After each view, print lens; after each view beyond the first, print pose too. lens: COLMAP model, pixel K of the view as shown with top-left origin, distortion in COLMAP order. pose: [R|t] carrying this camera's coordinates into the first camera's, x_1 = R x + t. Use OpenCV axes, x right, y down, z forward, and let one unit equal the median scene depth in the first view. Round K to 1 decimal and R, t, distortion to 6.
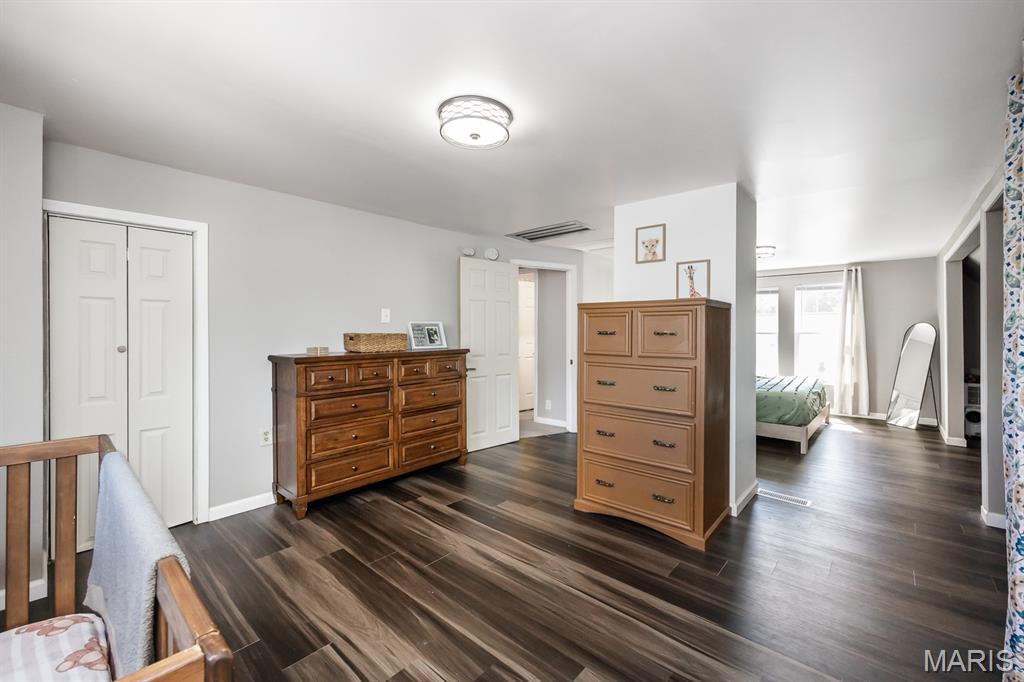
lens RADIAL K [[395.2, 0, 494.1], [0, 395.2, 333.1], [0, 0, 1]] dist [-0.007627, 0.001050]
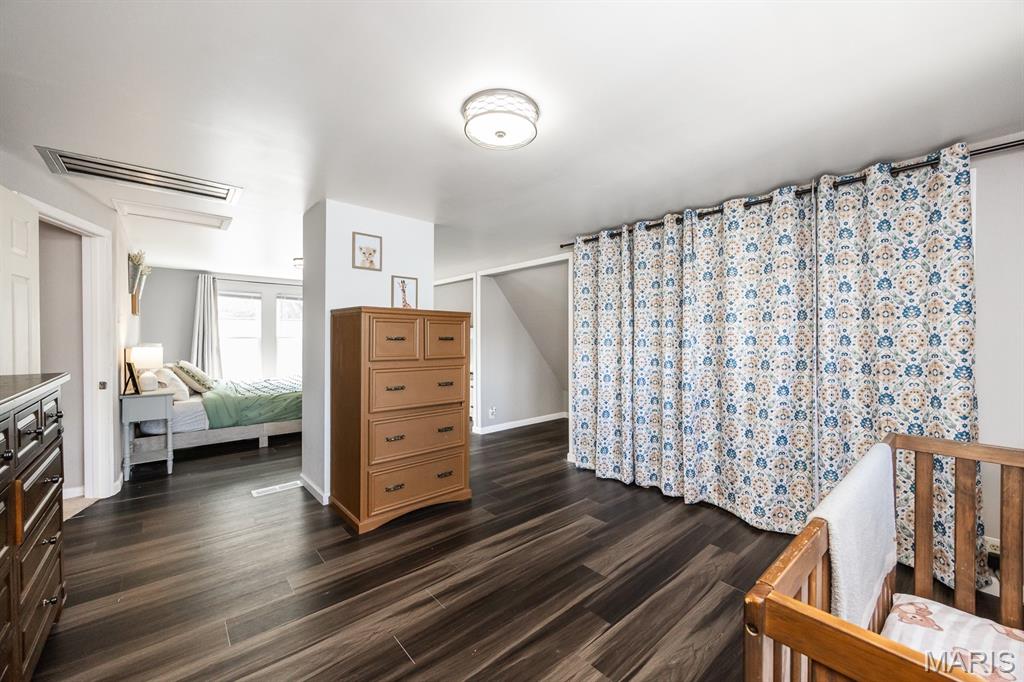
lens RADIAL K [[395.2, 0, 516.6], [0, 395.2, 341.2], [0, 0, 1]] dist [-0.007627, 0.001050]
pose [[0.127774, -0.012090, 0.991730, -0.565710], [0.002647, 0.999926, 0.011849, -0.003893], [-0.991800, 0.001111, 0.127796, 0.473584]]
